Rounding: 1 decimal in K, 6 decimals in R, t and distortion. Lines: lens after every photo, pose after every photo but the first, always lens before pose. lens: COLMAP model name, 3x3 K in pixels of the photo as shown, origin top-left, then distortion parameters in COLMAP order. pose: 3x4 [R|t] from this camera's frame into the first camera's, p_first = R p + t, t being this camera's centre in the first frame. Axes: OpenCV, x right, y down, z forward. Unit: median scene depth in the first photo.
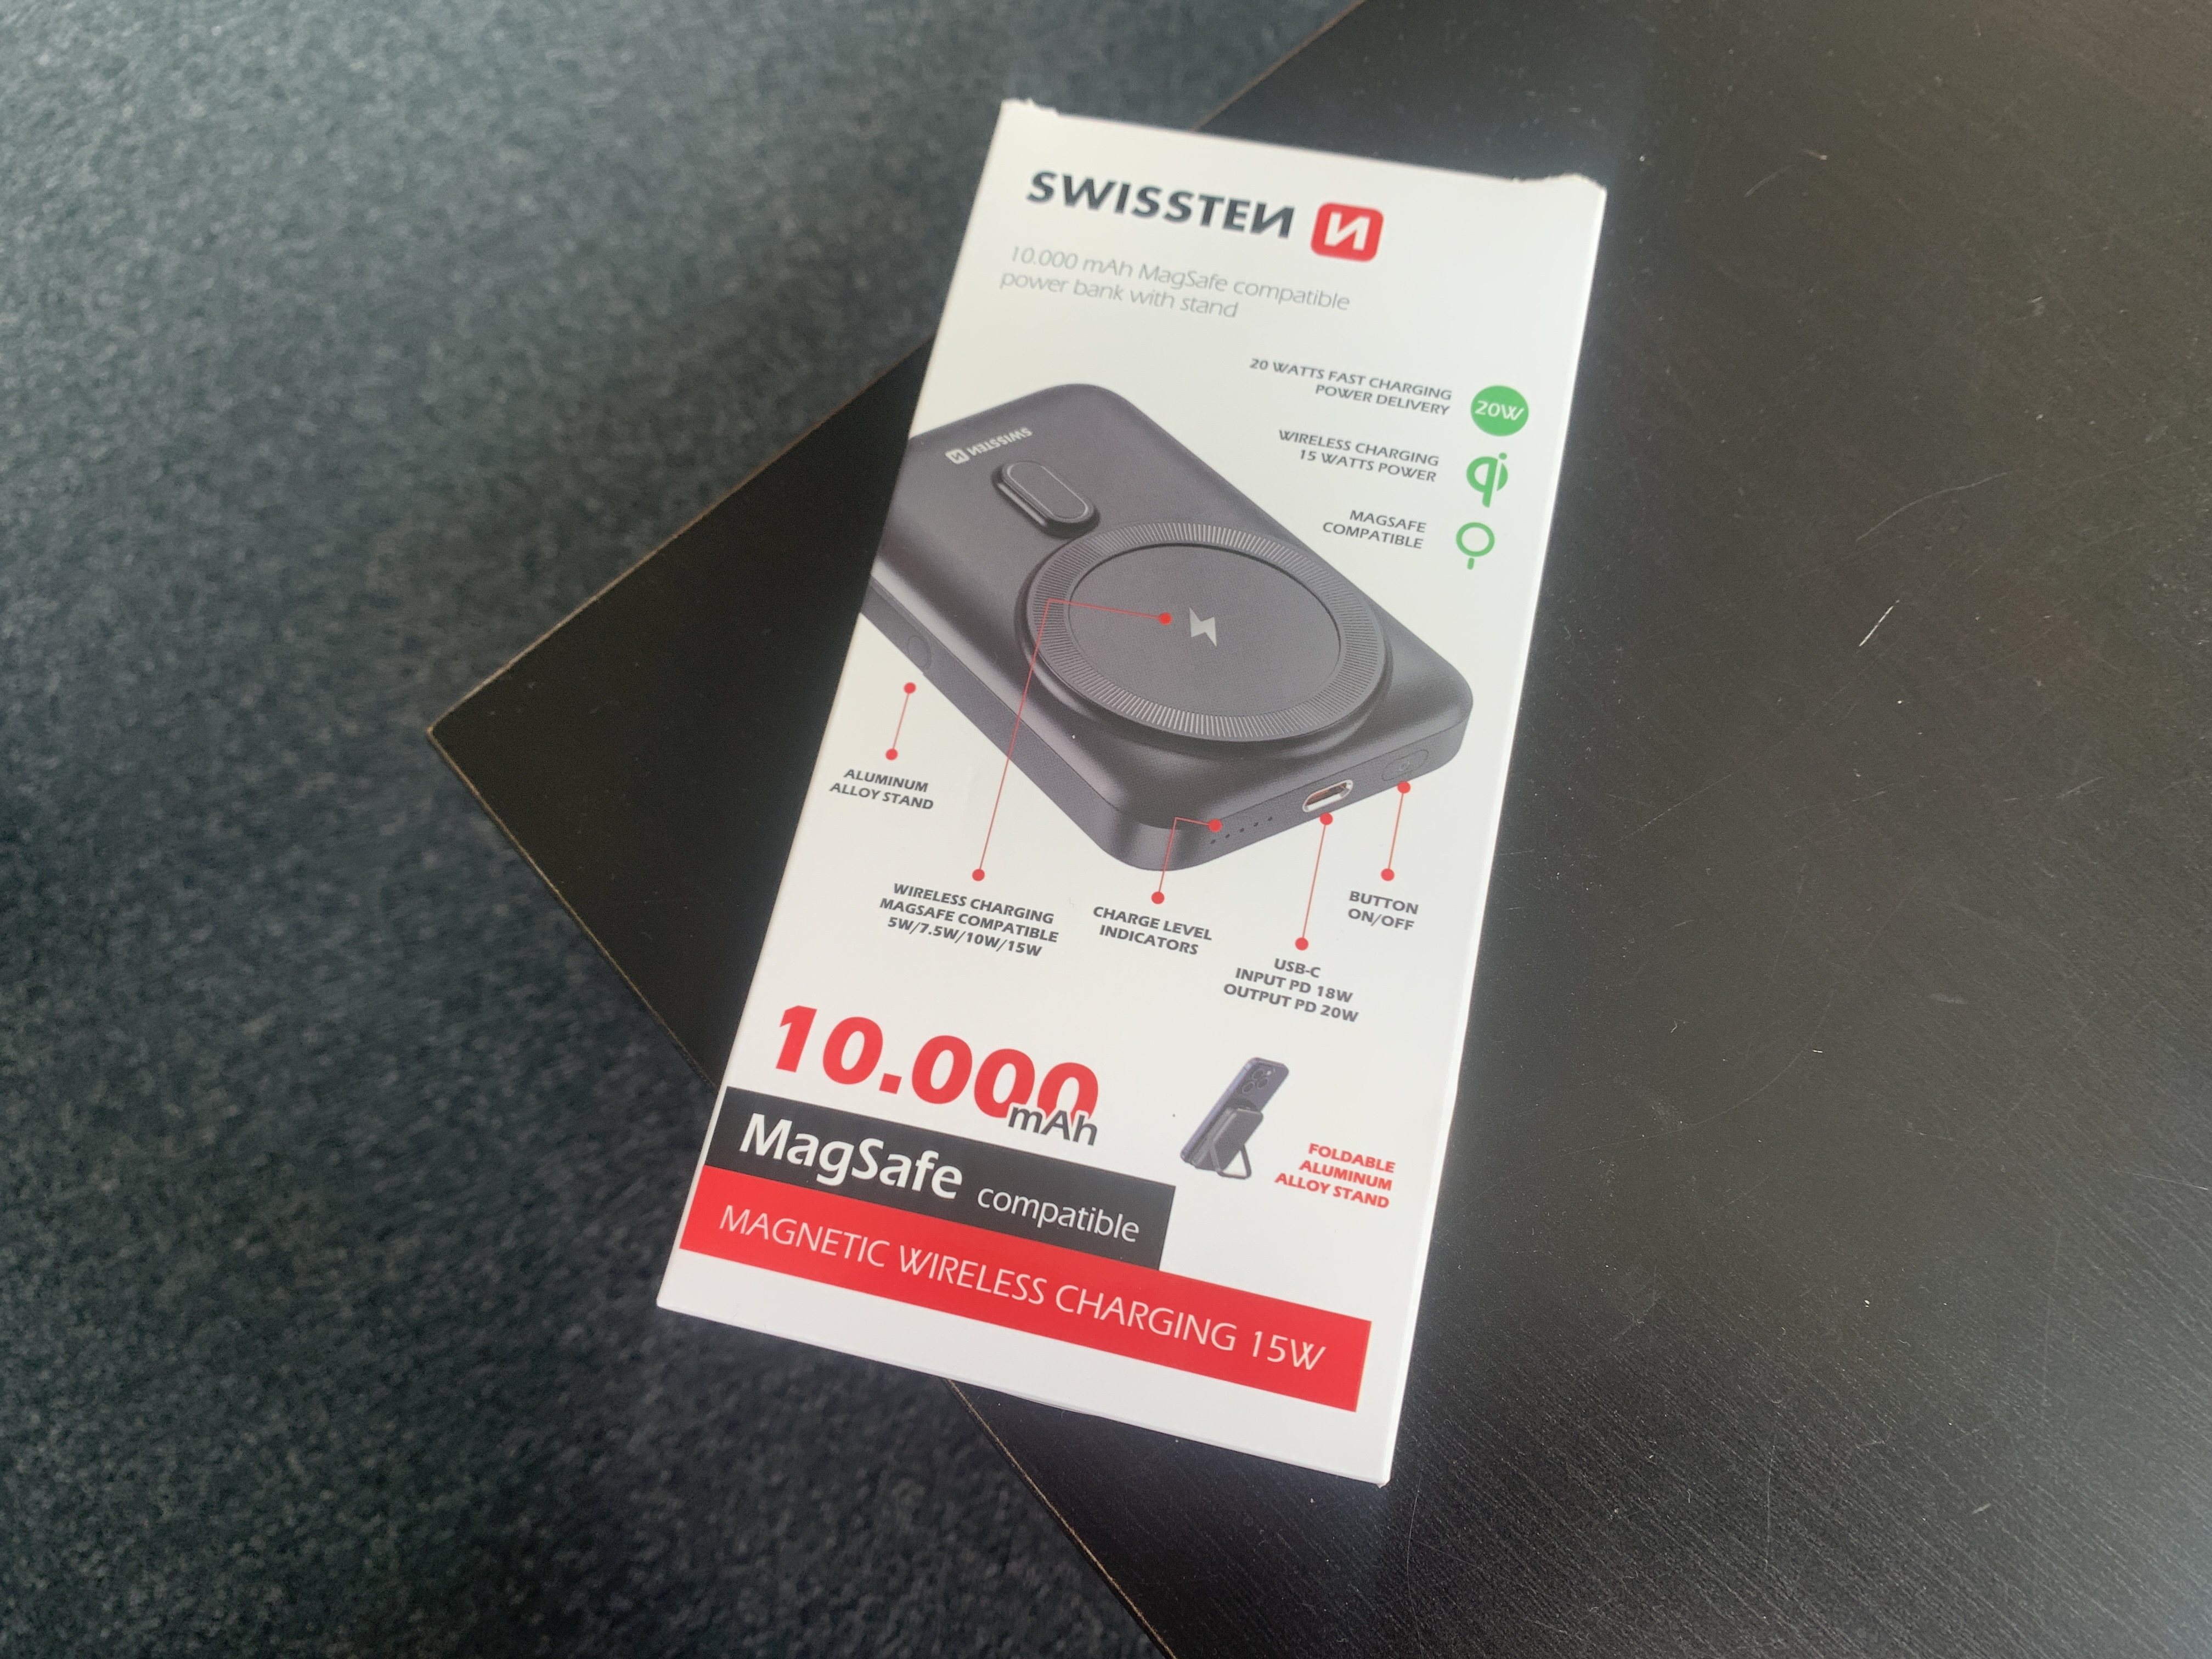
lens RADIAL K [[1673.5, 0, 1106.0], [0, 1673.5, 829.5], [0, 0, 1]] dist [0.114949, -0.002434]
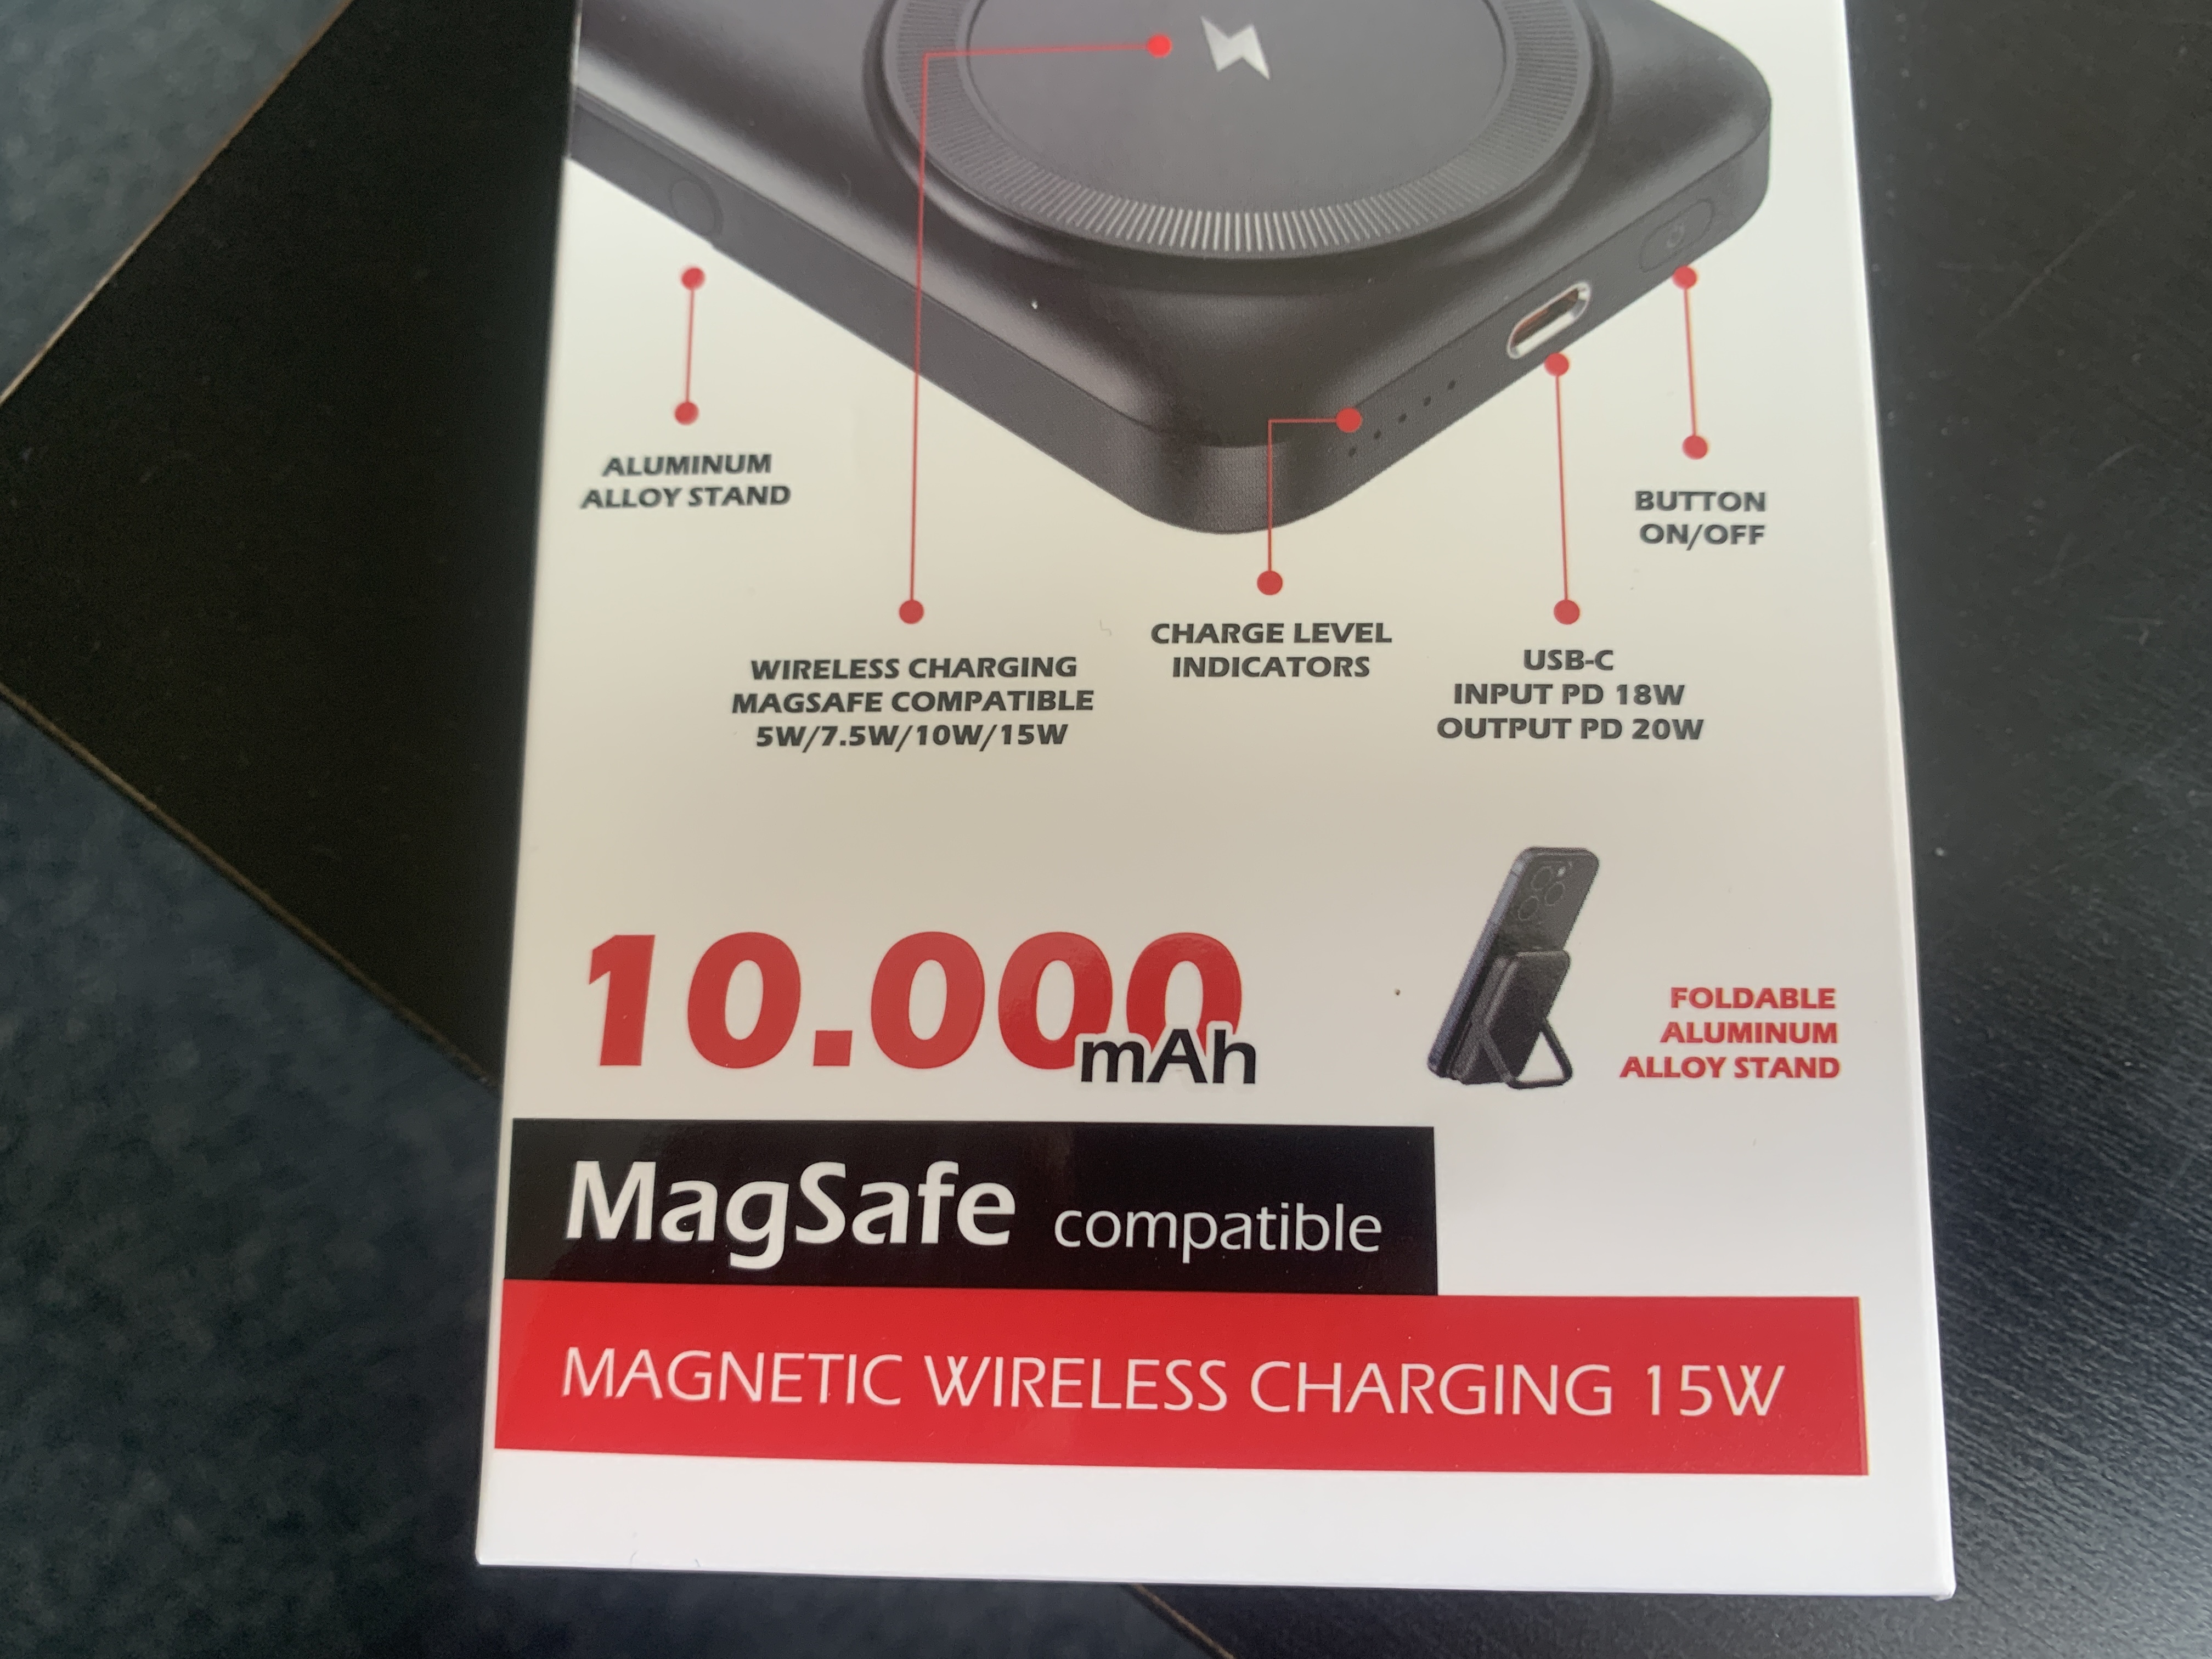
lens RADIAL K [[1756.2, 0, 1119.8], [0, 1756.2, 774.1], [0, 0, 1]] dist [0.056367, -0.009219]
pose [[0.975471, -0.208596, 0.070317, -0.062999], [0.200035, 0.973322, 0.112388, 0.028209], [-0.091885, -0.095566, 0.991173, 0.468785]]
